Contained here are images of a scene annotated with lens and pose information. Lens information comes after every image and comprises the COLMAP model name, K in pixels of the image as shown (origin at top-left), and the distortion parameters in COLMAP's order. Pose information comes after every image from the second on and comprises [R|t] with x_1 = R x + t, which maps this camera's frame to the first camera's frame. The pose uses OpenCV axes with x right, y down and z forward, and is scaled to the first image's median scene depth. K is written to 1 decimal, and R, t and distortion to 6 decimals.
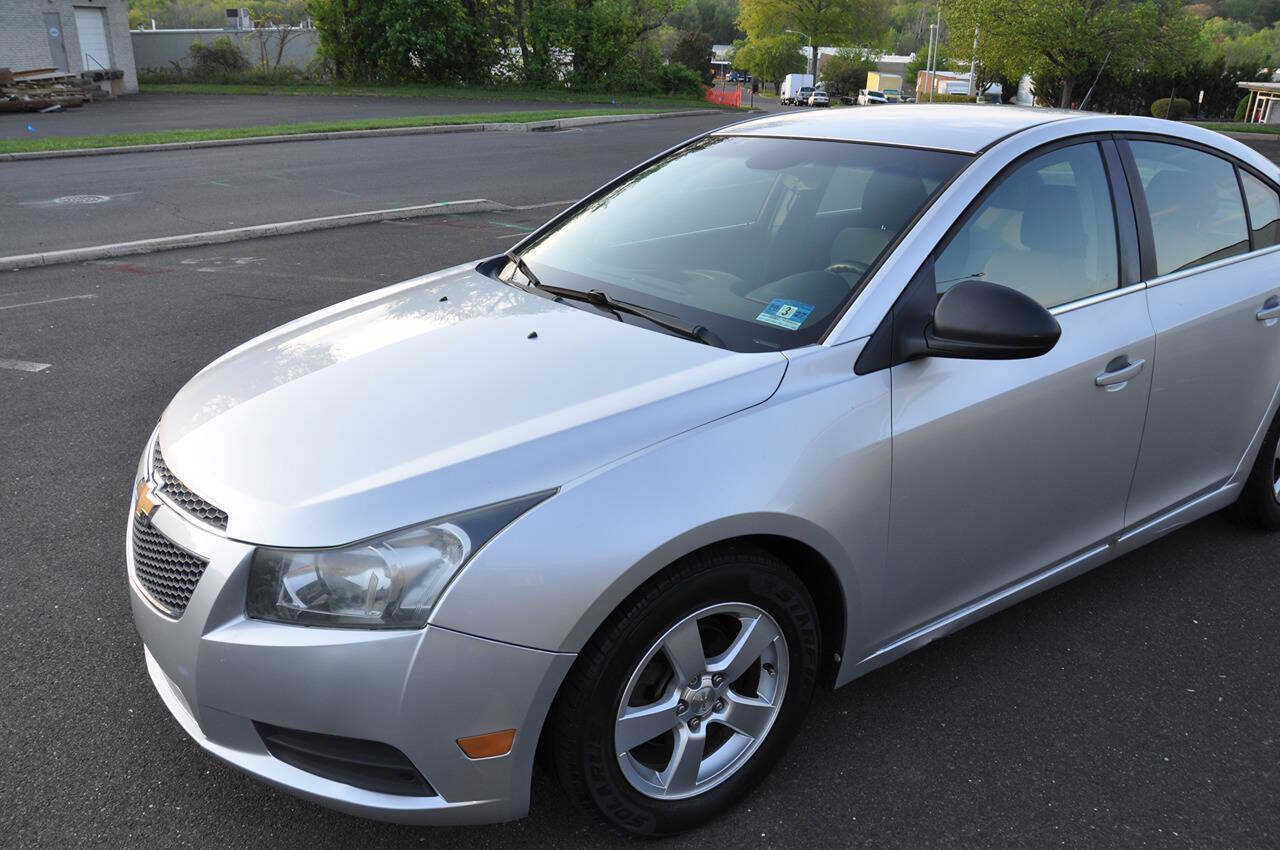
lens RADIAL K [[994.7, 0, 627.4], [0, 994.7, 427.1], [0, 0, 1]] dist [-0.171824, 0.129272]
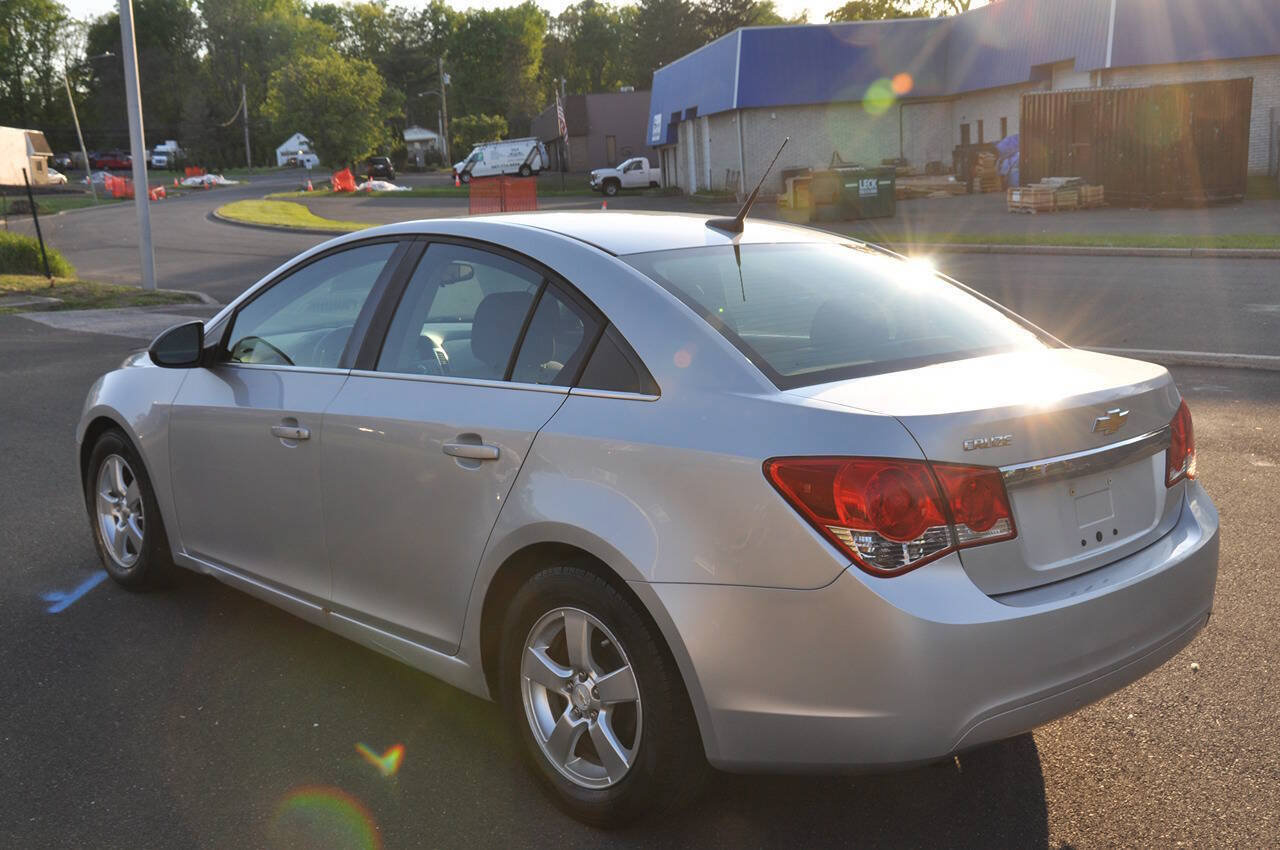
lens RADIAL K [[1343.1, 0, 640.0], [0, 1343.1, 425.0], [0, 0, 1]] dist [-0.055010, 0.189268]
pose [[0.160469, 0.163599, -0.973388, 0.157605], [-0.314033, 0.943388, 0.106786, -0.027179], [0.935753, 0.288540, 0.202760, 0.077911]]
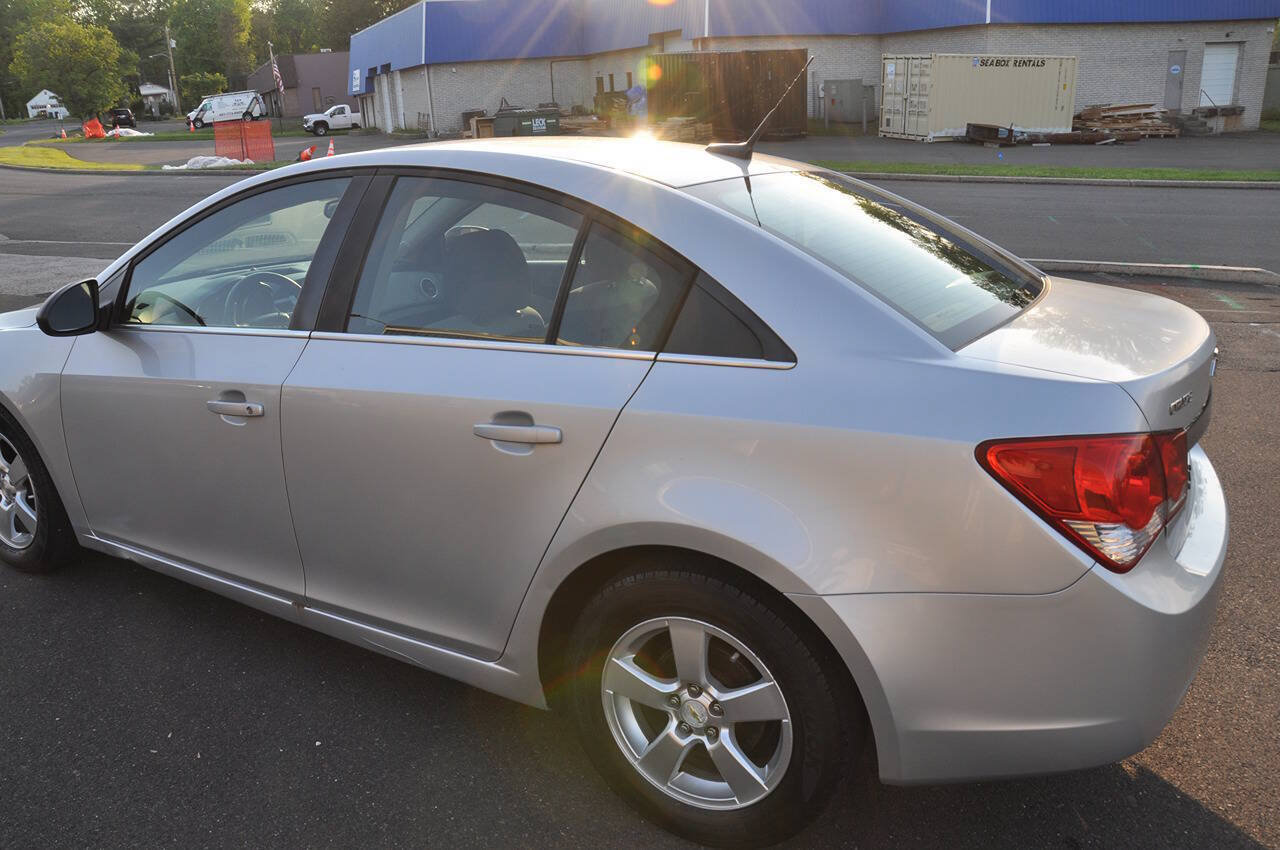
lens RADIAL K [[994.7, 0, 627.4], [0, 994.7, 427.1], [0, 0, 1]] dist [-0.171824, 0.129272]
pose [[0.434476, 0.256660, -0.863340, 0.113721], [-0.285904, 0.948266, 0.138026, -0.021331], [0.854101, 0.186863, 0.485379, 0.063259]]
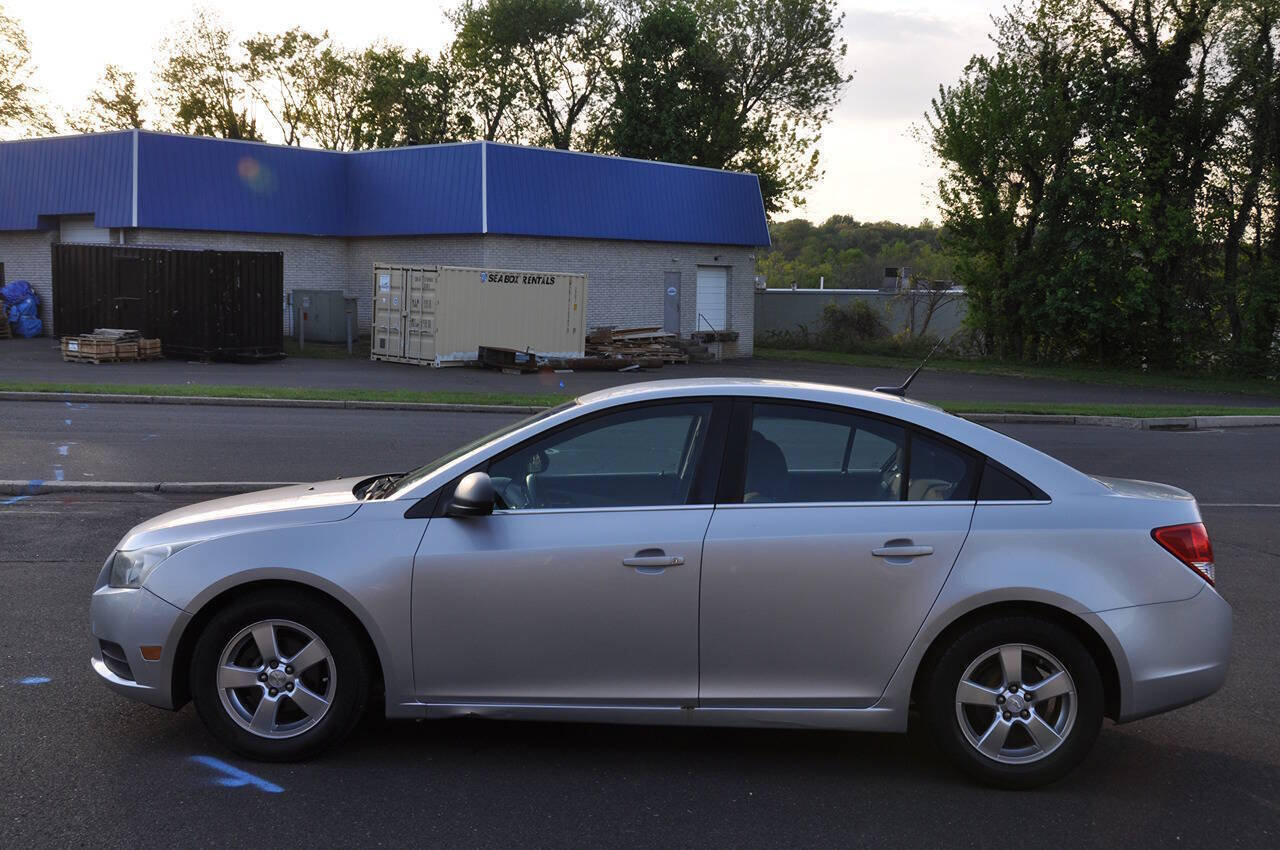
lens RADIAL K [[1343.1, 0, 640.0], [0, 1343.1, 425.0], [0, 0, 1]] dist [-0.055010, 0.189268]
pose [[0.828598, 0.051911, -0.557432, 0.113415], [-0.211131, 0.951147, -0.225262, 0.014233], [0.518507, 0.304343, 0.799078, -0.043879]]
